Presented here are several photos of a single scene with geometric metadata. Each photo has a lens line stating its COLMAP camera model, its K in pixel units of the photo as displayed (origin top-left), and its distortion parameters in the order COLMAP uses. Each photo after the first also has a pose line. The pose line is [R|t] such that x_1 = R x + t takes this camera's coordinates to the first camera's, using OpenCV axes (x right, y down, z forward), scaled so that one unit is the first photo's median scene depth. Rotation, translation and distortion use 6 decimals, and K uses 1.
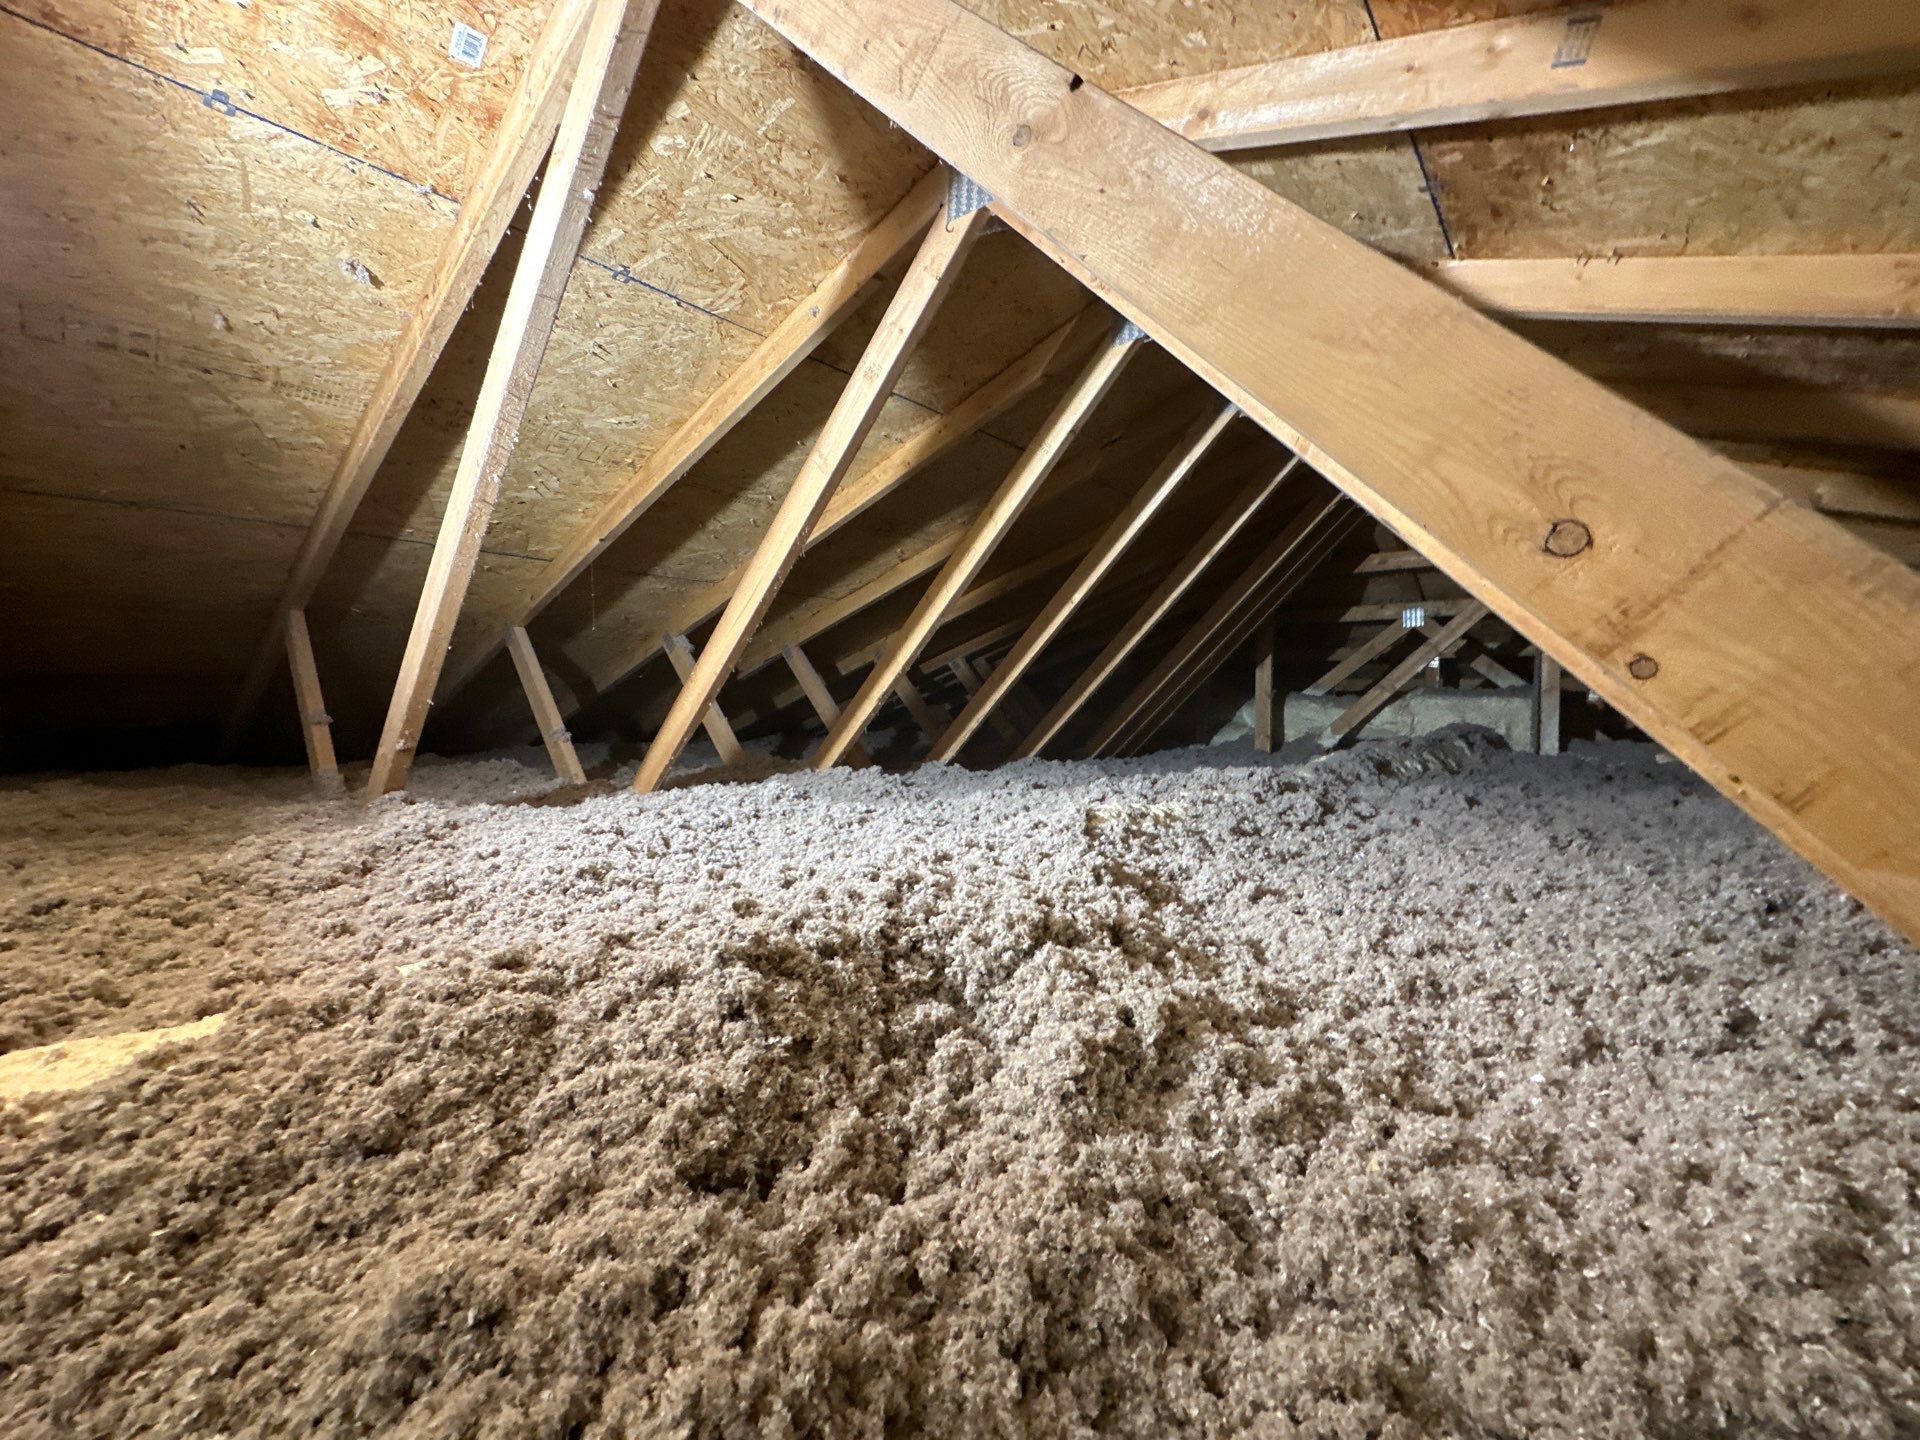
lens RADIAL K [[759.2, 0, 957.5], [0, 759.2, 717.2], [0, 0, 1]] dist [-0.004818, 0.000482]
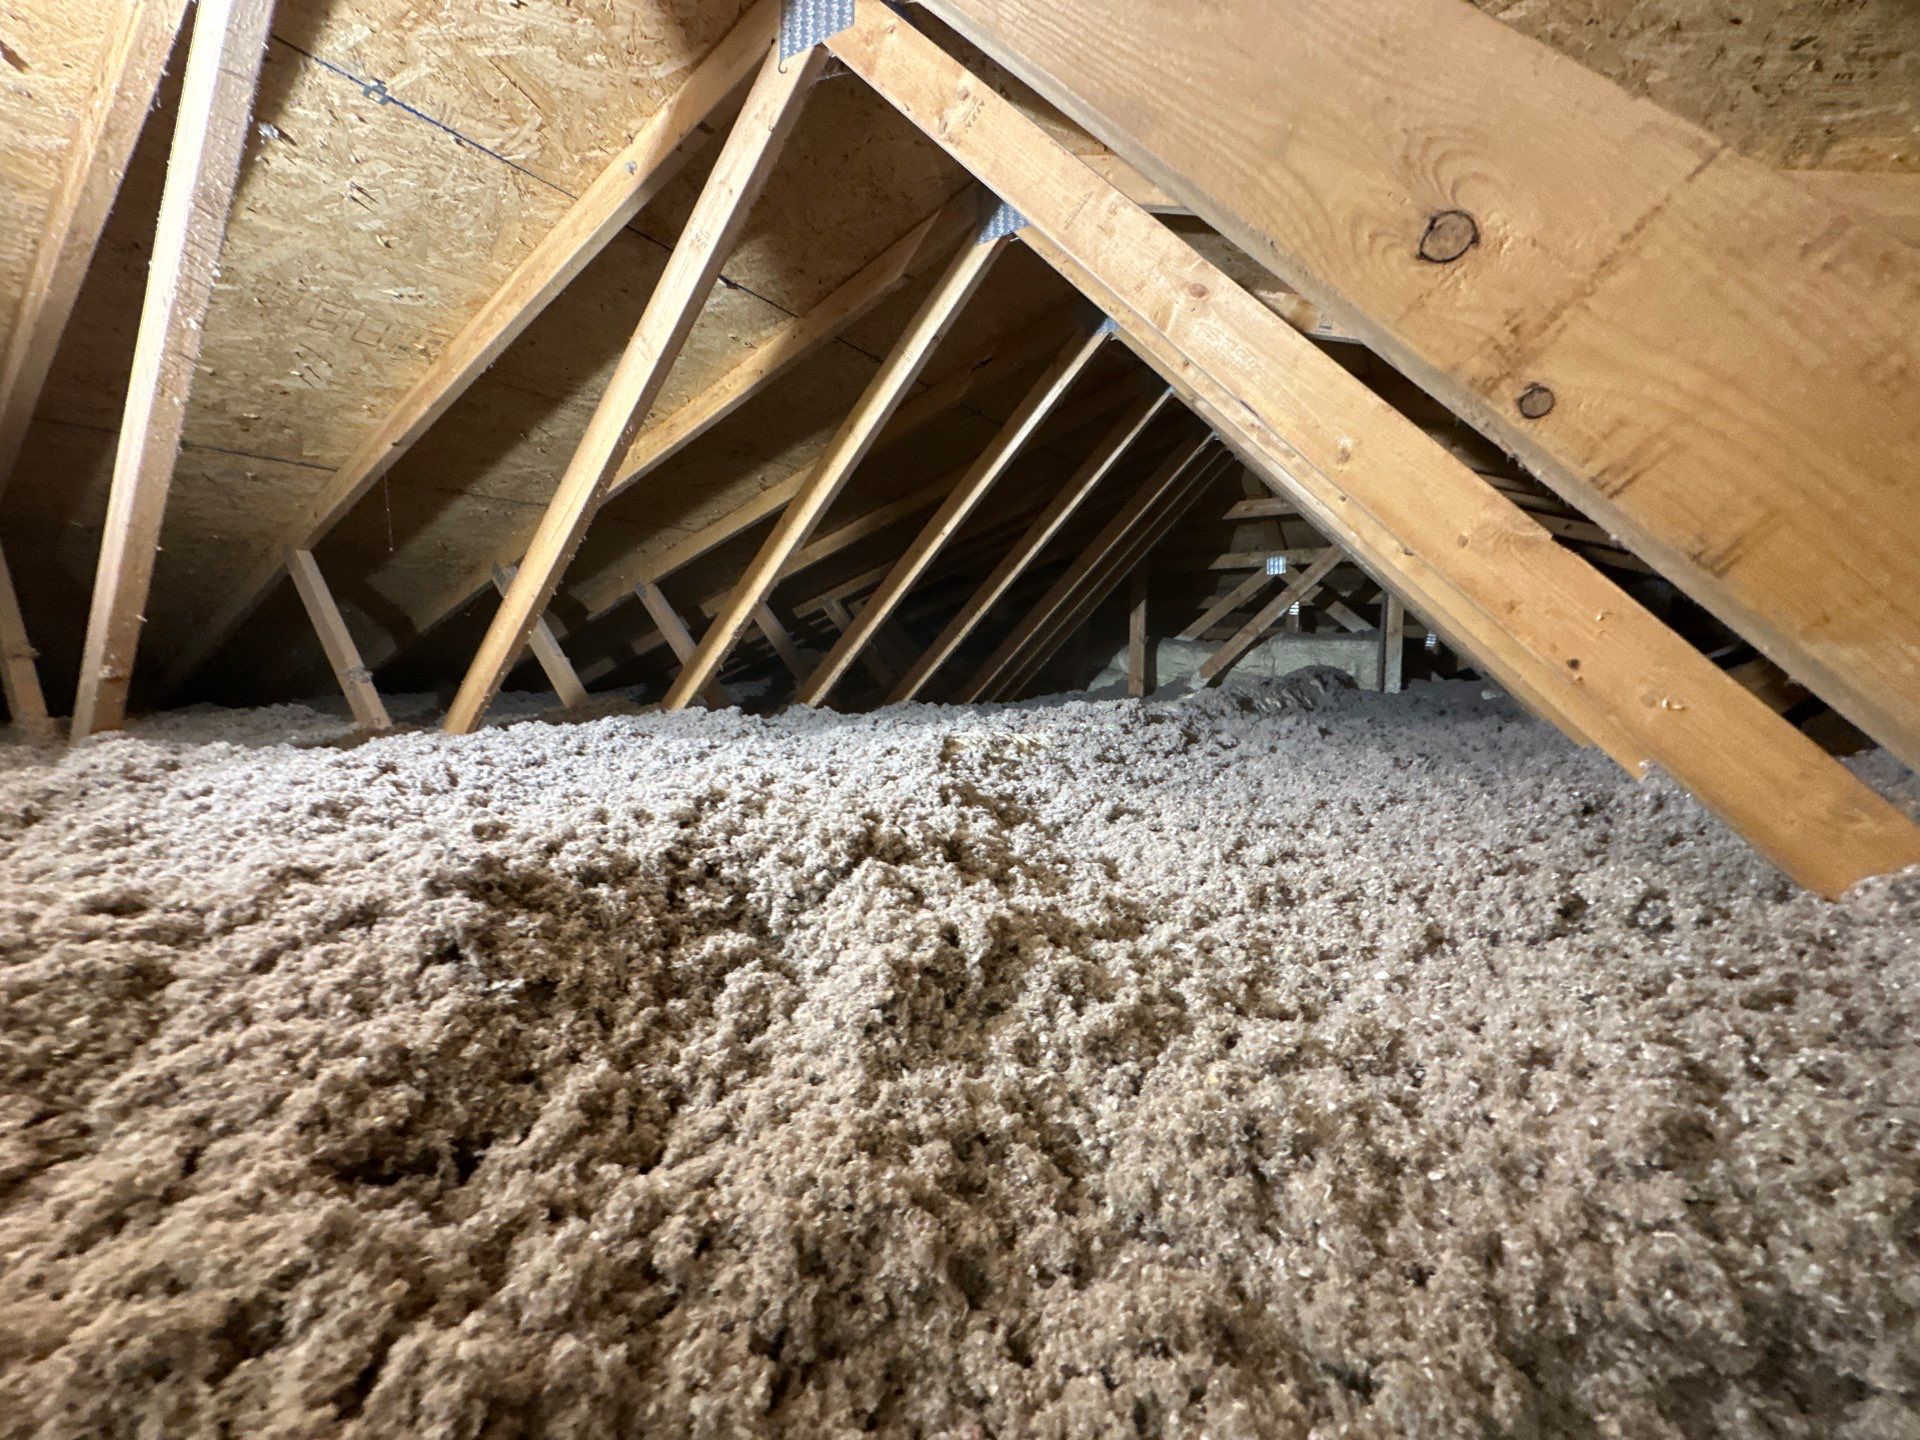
lens RADIAL K [[759.2, 0, 957.5], [0, 759.2, 717.2], [0, 0, 1]] dist [-0.004818, 0.000482]
pose [[0.989533, -0.013310, 0.143694, 0.118951], [0.005287, 0.998413, 0.056071, 0.107362], [-0.144213, -0.054725, 0.988032, 0.170993]]
